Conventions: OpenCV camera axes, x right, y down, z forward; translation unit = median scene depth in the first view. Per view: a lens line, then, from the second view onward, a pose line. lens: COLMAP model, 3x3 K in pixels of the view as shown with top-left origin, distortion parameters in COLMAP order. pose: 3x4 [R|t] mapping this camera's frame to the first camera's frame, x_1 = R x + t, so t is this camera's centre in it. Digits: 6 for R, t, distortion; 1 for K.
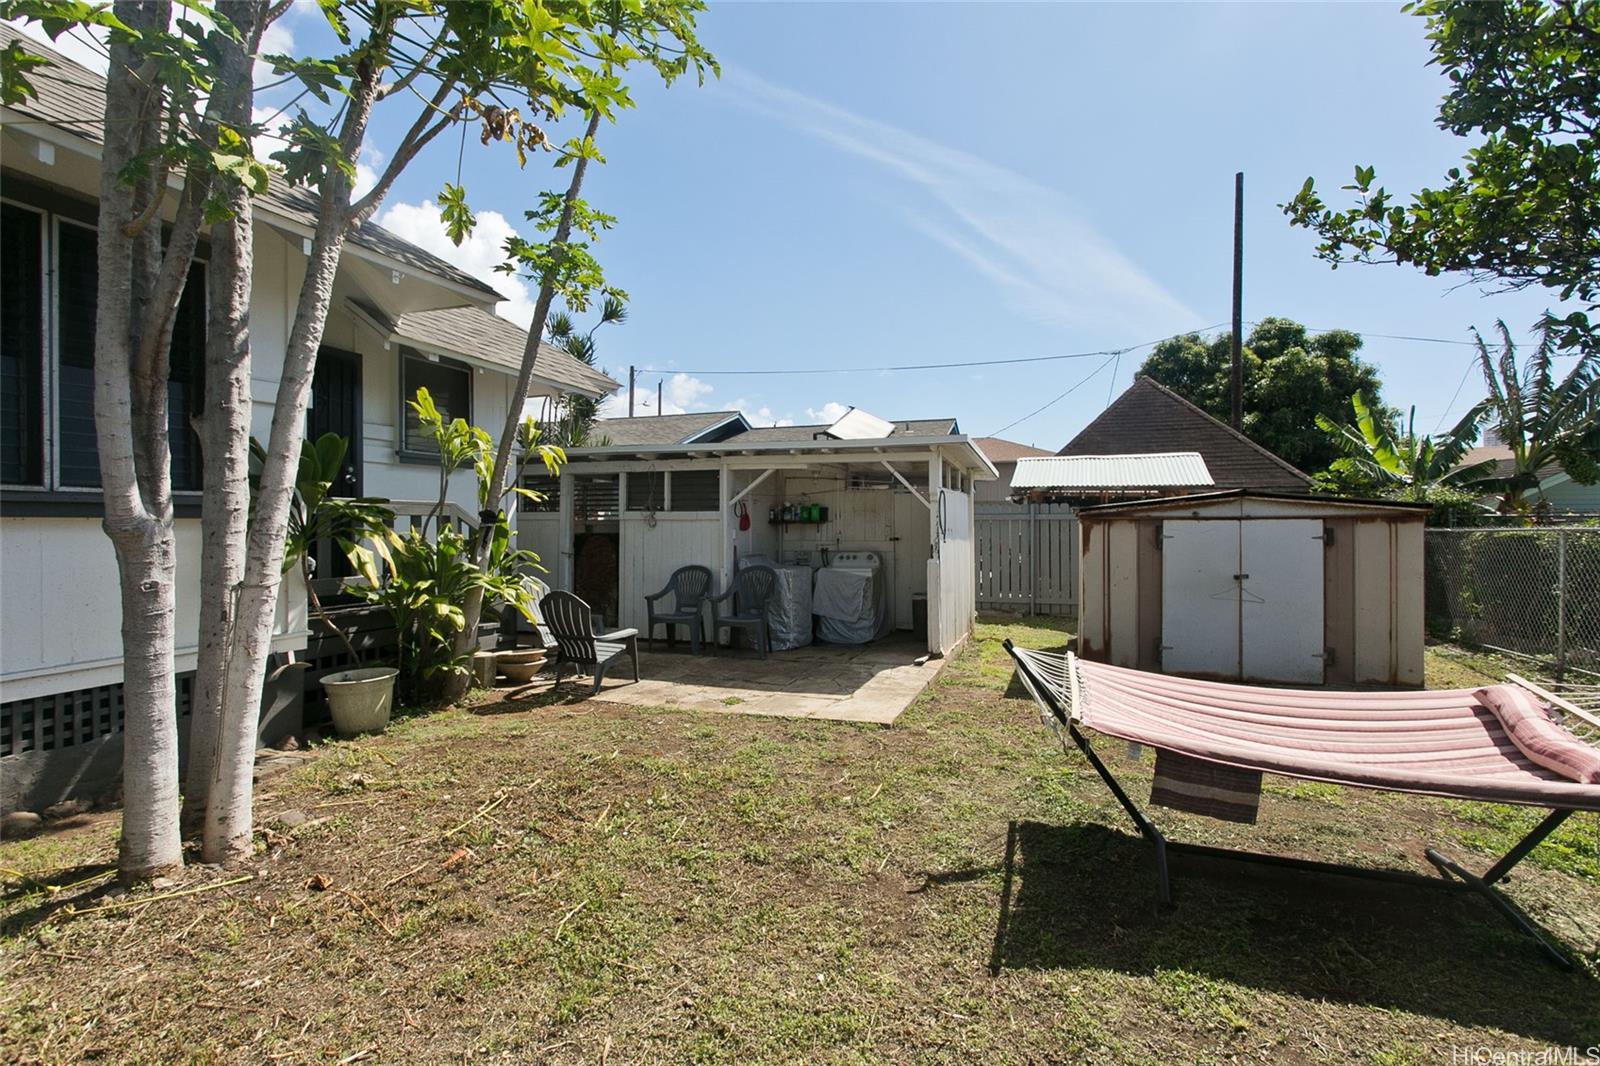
lens RADIAL K [[770.8, 0, 808.9], [0, 770.8, 531.1], [0, 0, 1]] dist [0.003879, 0.000951]
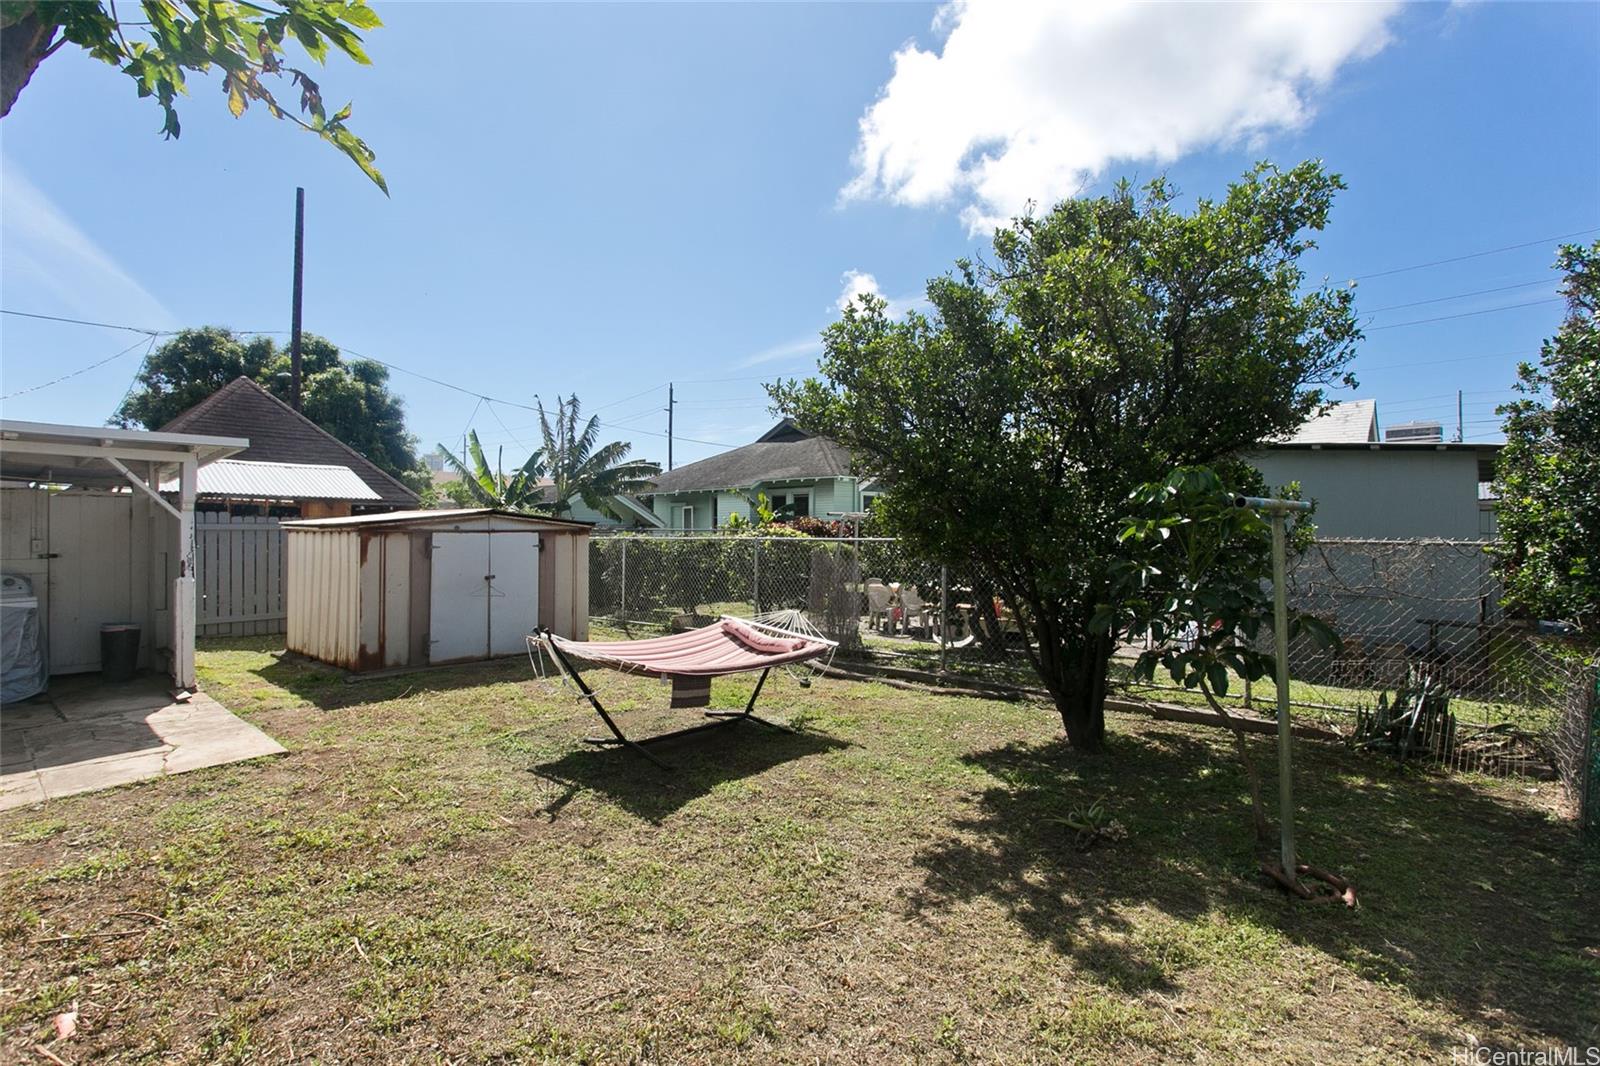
lens RADIAL K [[770.8, 0, 808.9], [0, 770.8, 531.1], [0, 0, 1]] dist [0.003879, 0.000951]
pose [[0.346849, 0.003418, 0.937915, -0.453847], [0.005524, 0.999969, -0.005687, -0.007148], [-0.937905, 0.007153, 0.346820, 0.063677]]
